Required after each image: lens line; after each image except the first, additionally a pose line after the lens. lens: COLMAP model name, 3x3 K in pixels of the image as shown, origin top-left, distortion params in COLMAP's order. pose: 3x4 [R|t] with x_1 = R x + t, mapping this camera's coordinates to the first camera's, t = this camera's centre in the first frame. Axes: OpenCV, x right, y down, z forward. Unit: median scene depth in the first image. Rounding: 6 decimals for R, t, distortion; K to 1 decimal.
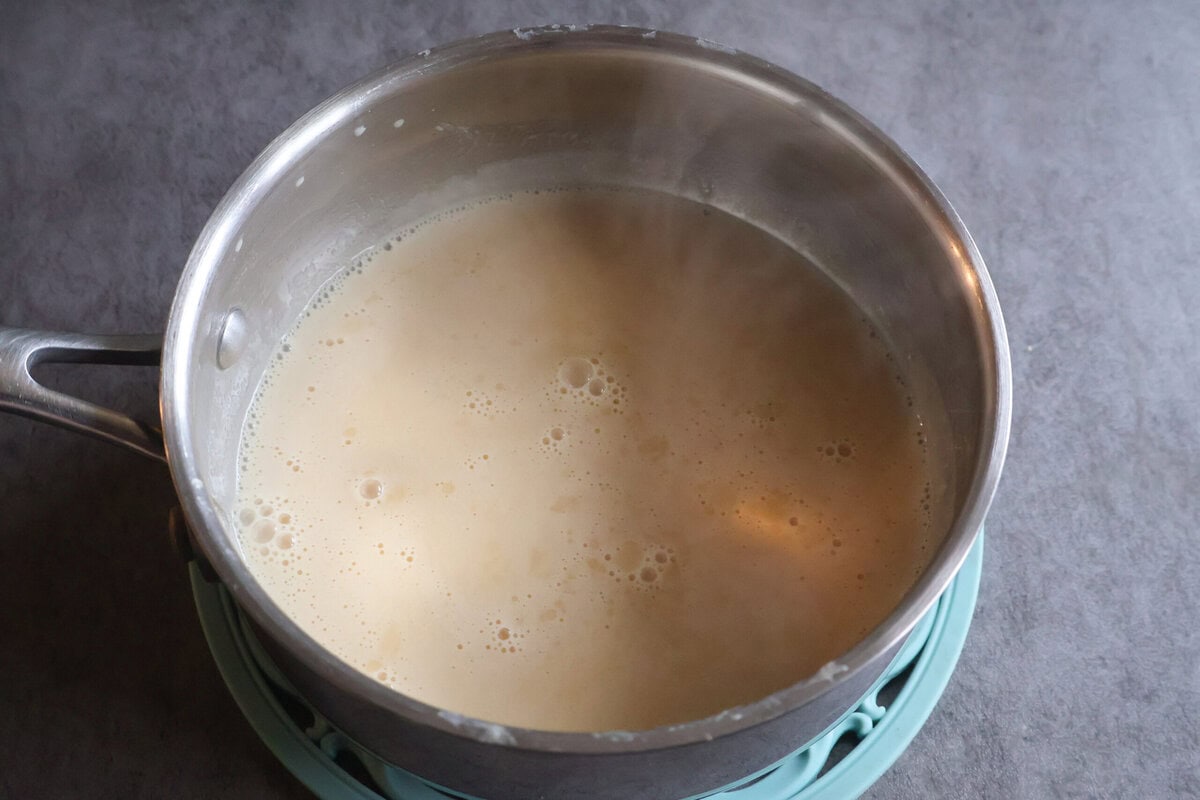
lens RADIAL K [[1433.2, 0, 599.8], [0, 1433.2, 407.6], [0, 0, 1]] dist [0.013571, 0.000000]
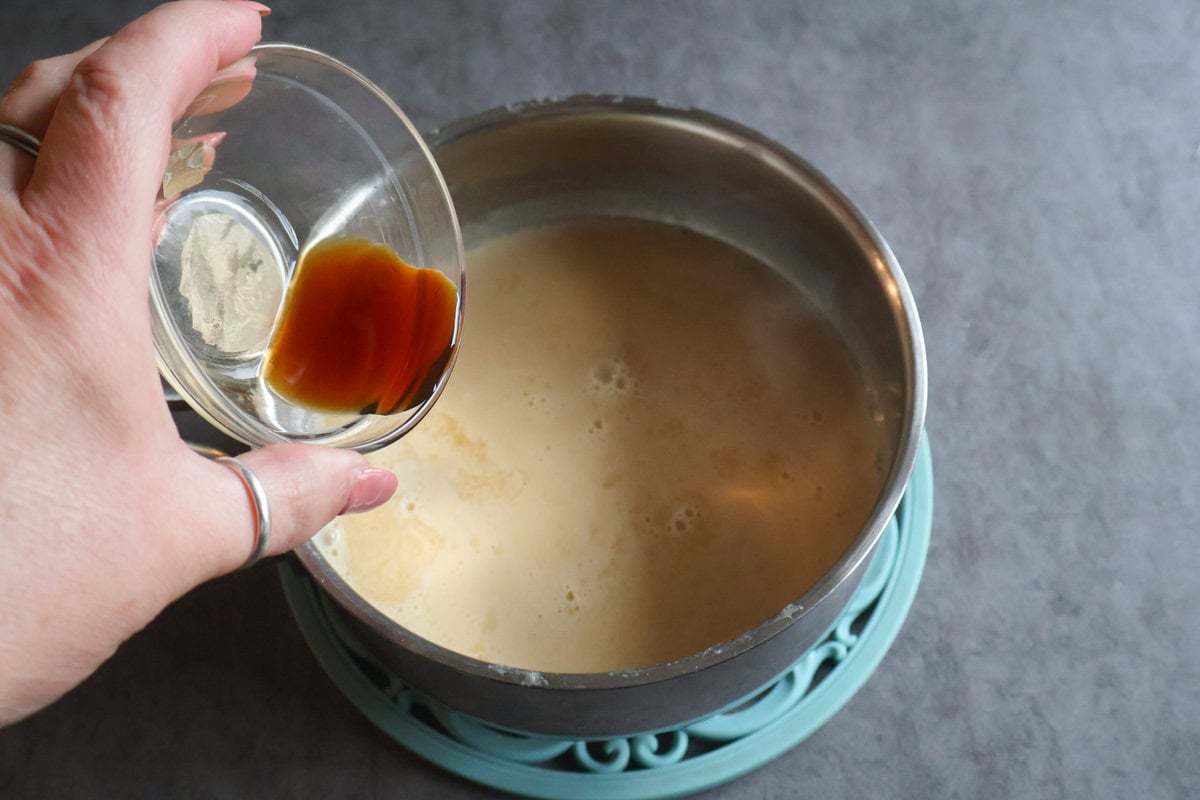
lens RADIAL K [[1433.2, 0, 601.0], [0, 1433.2, 399.4], [0, 0, 1]] dist [0.013571, 0.000000]
pose [[0.996427, -0.079726, -0.027888, 0.029837], [0.080398, 0.996477, 0.023878, -0.033175], [0.025886, -0.026035, 0.999326, -0.190461]]
